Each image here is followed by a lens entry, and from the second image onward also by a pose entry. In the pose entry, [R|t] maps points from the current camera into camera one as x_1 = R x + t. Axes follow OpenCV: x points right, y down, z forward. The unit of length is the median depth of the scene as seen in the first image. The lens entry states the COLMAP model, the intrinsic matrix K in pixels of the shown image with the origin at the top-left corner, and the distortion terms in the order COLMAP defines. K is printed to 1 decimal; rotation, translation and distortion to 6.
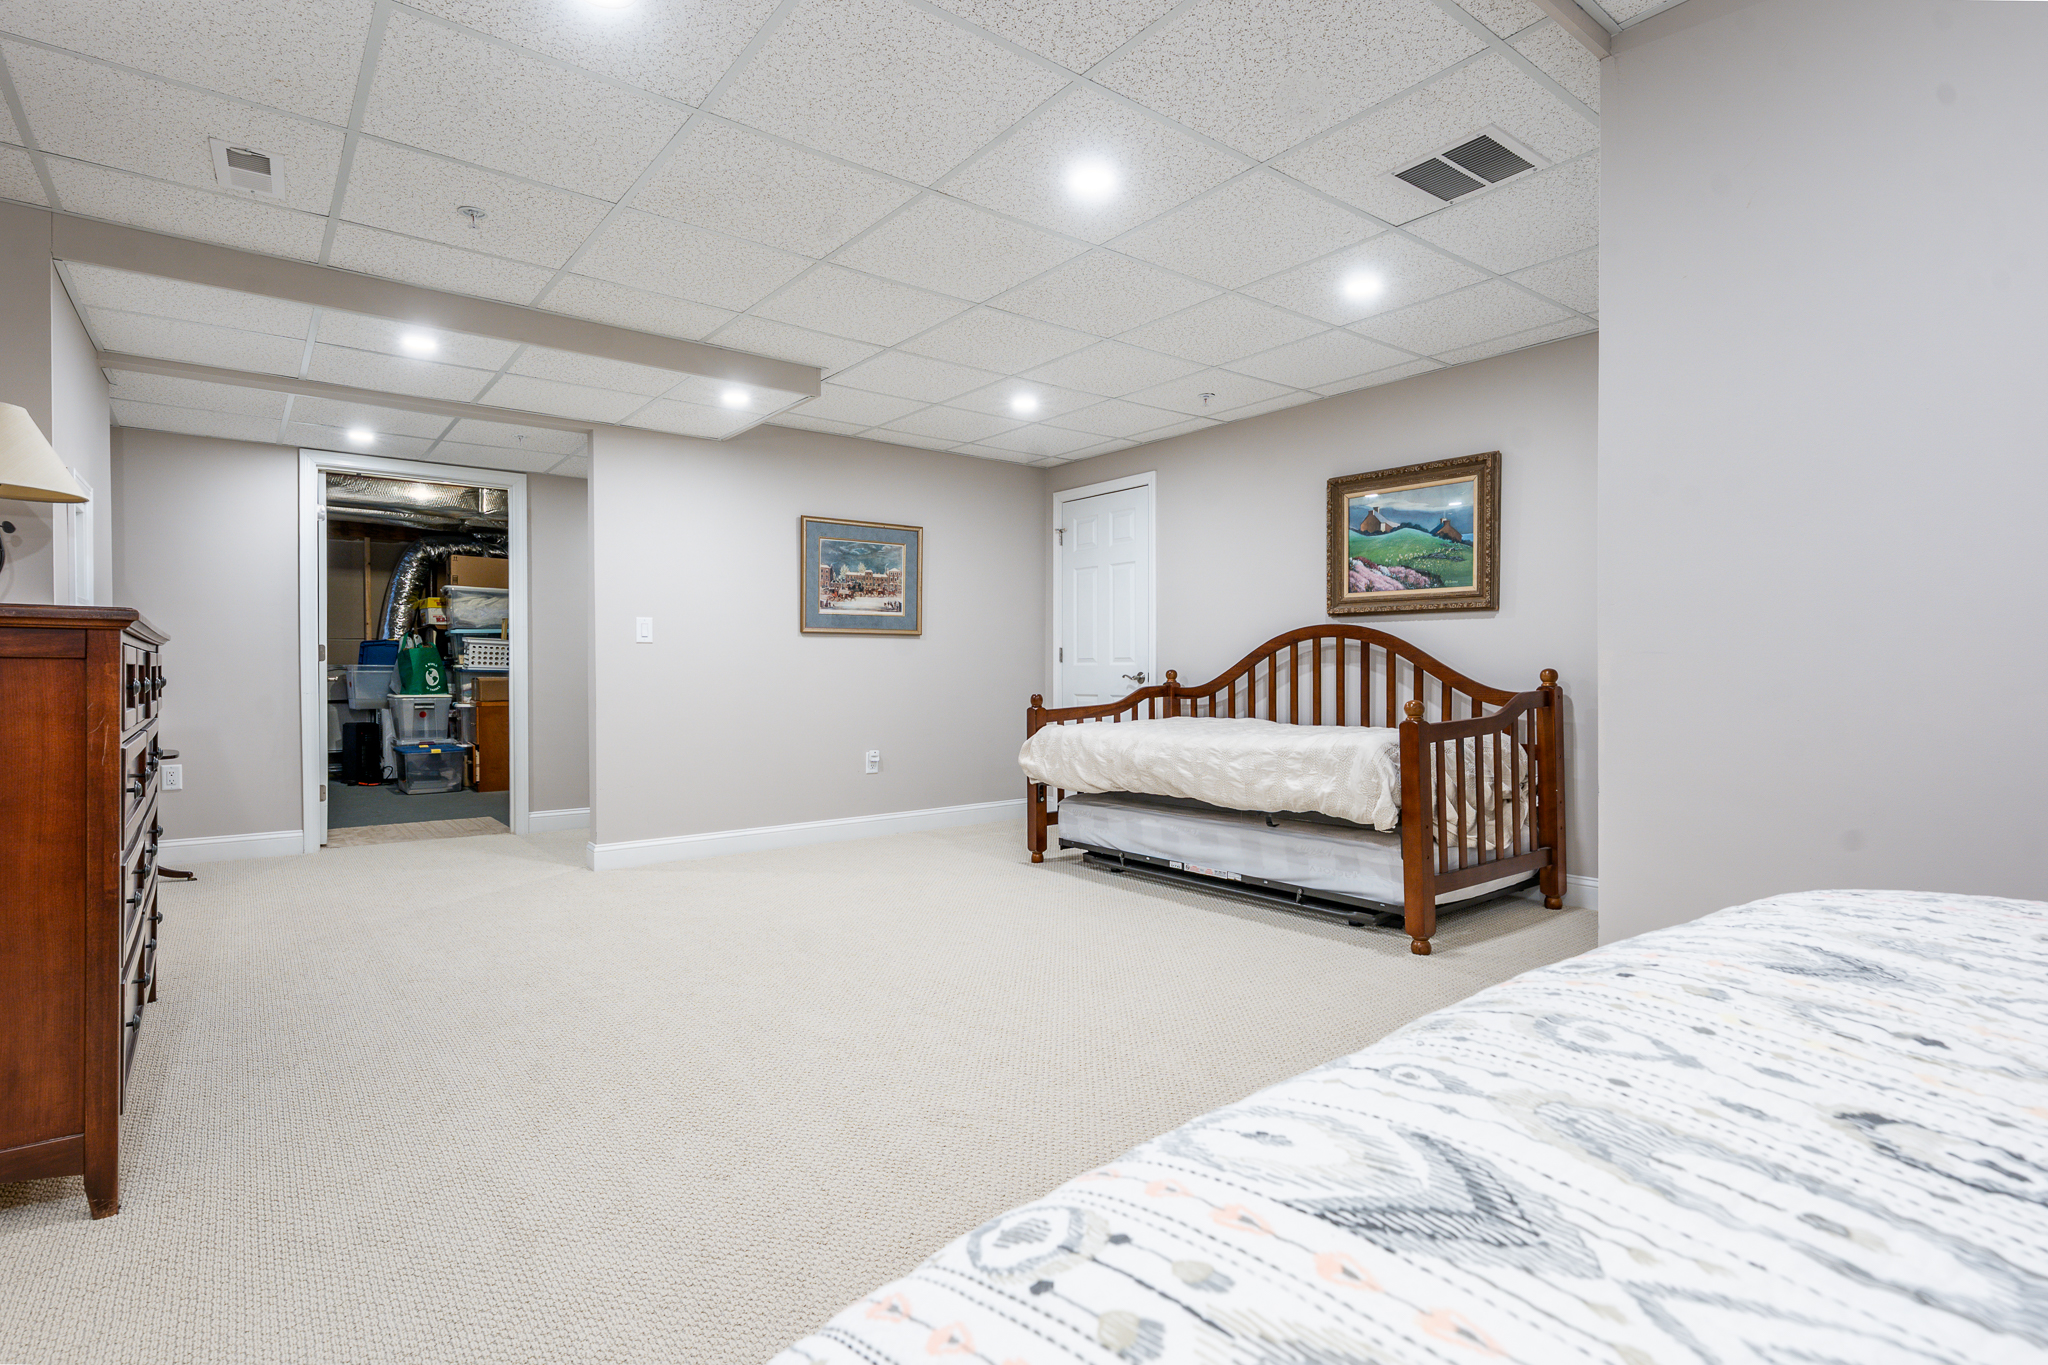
lens RADIAL K [[1009.1, 0, 1016.1], [0, 1009.1, 681.1], [0, 0, 1]] dist [-0.000598, -0.000204]
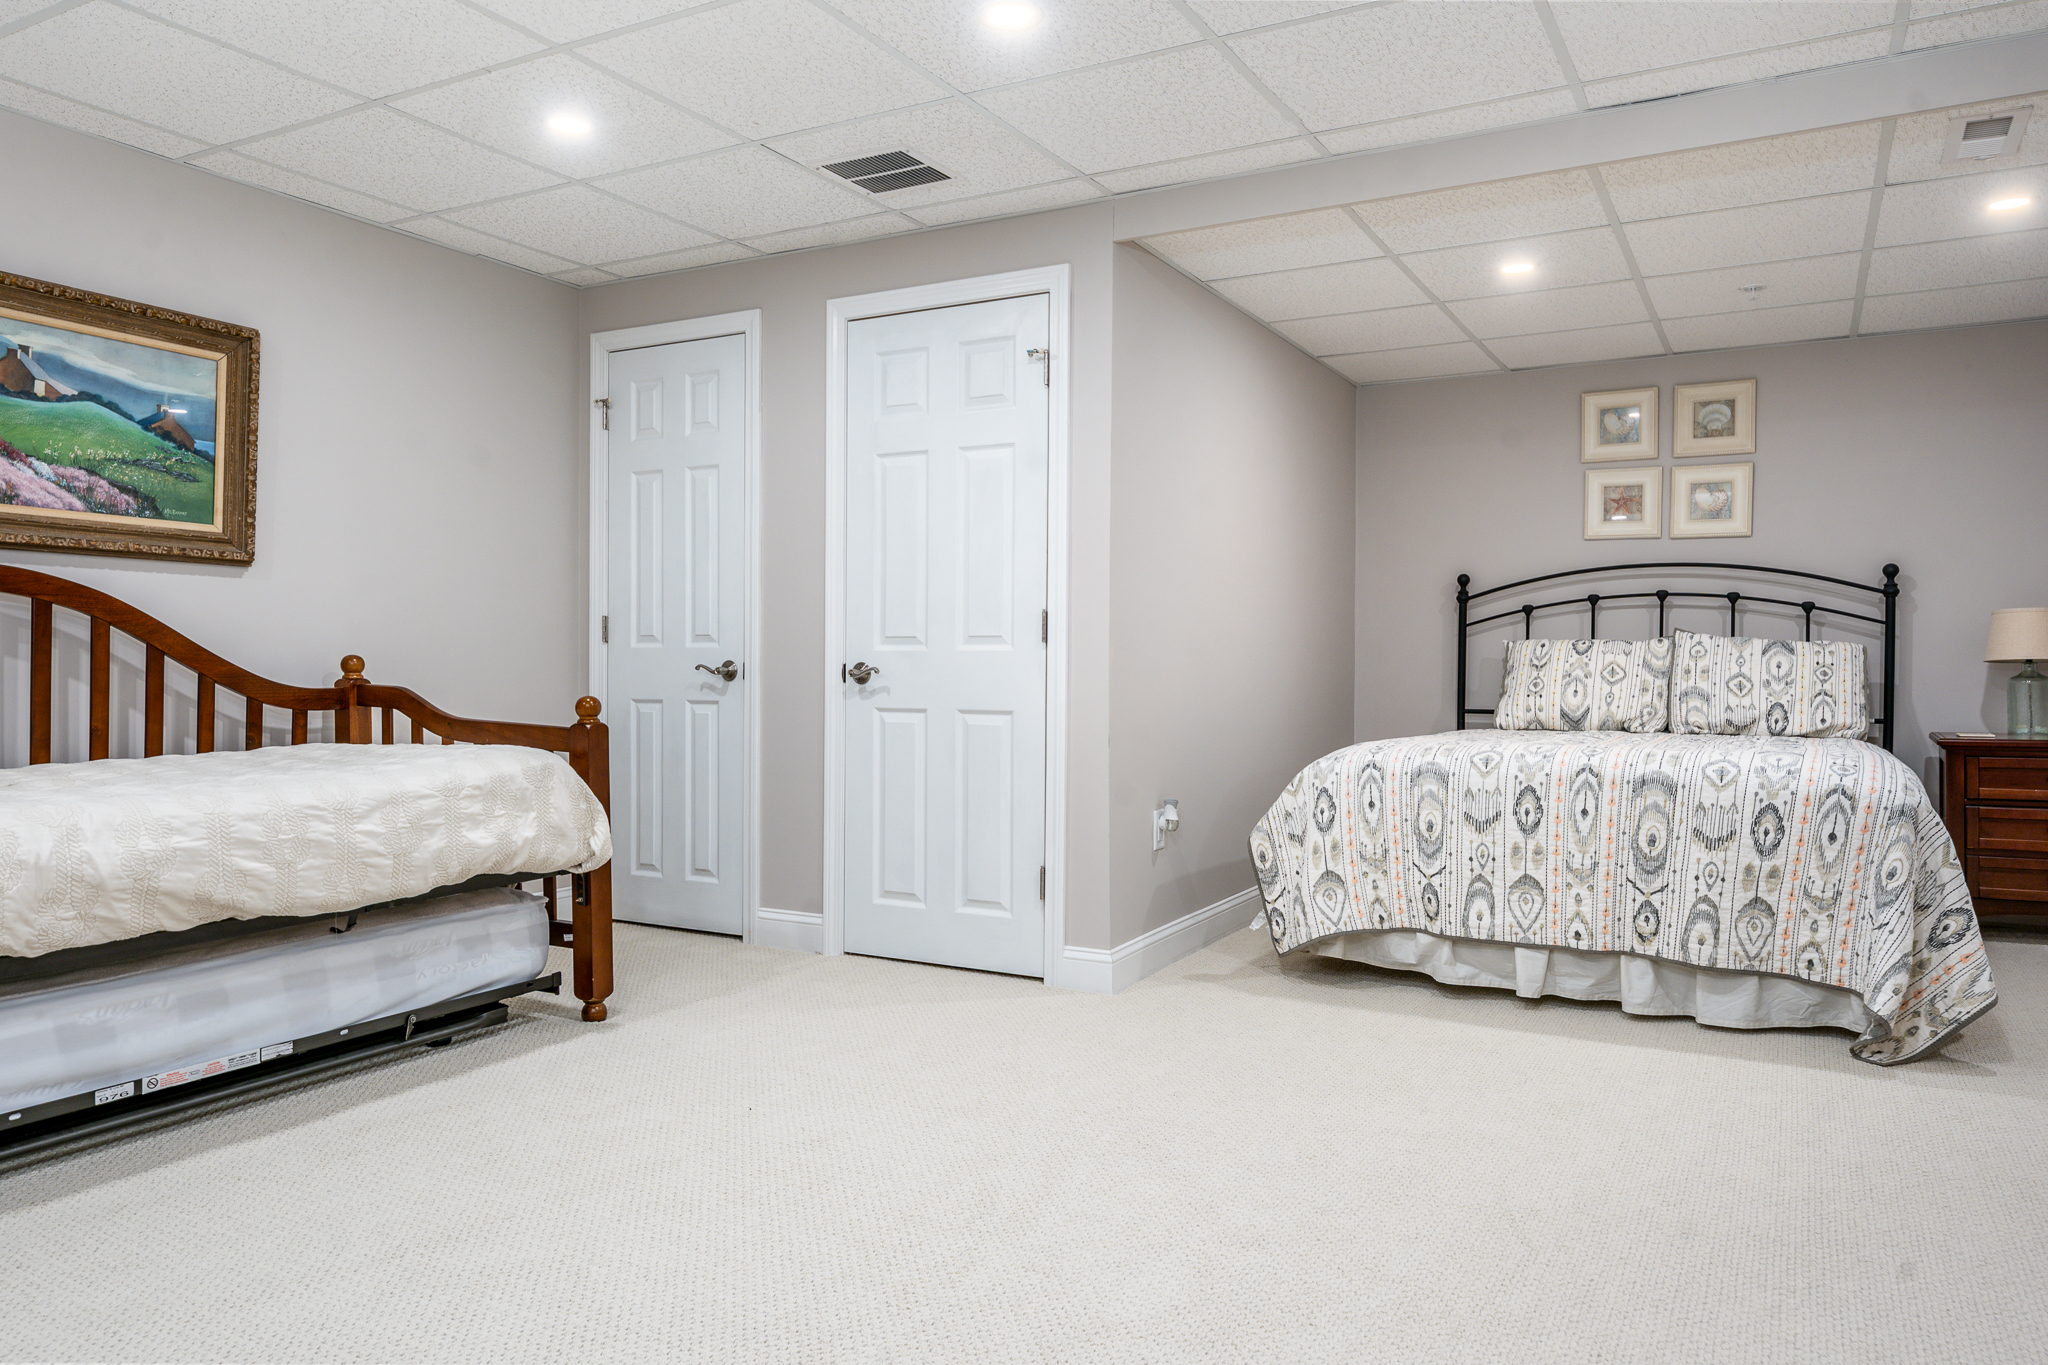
lens RADIAL K [[1362.1, 0, 1024.0], [0, 1362.1, 682.5], [0, 0, 1]] dist [0.000681, 0.001387]
pose [[-0.385736, -0.014232, 0.922499, -0.546699], [0.006356, 0.999816, 0.018082, -0.006481], [-0.922587, 0.012838, -0.385575, 0.861643]]
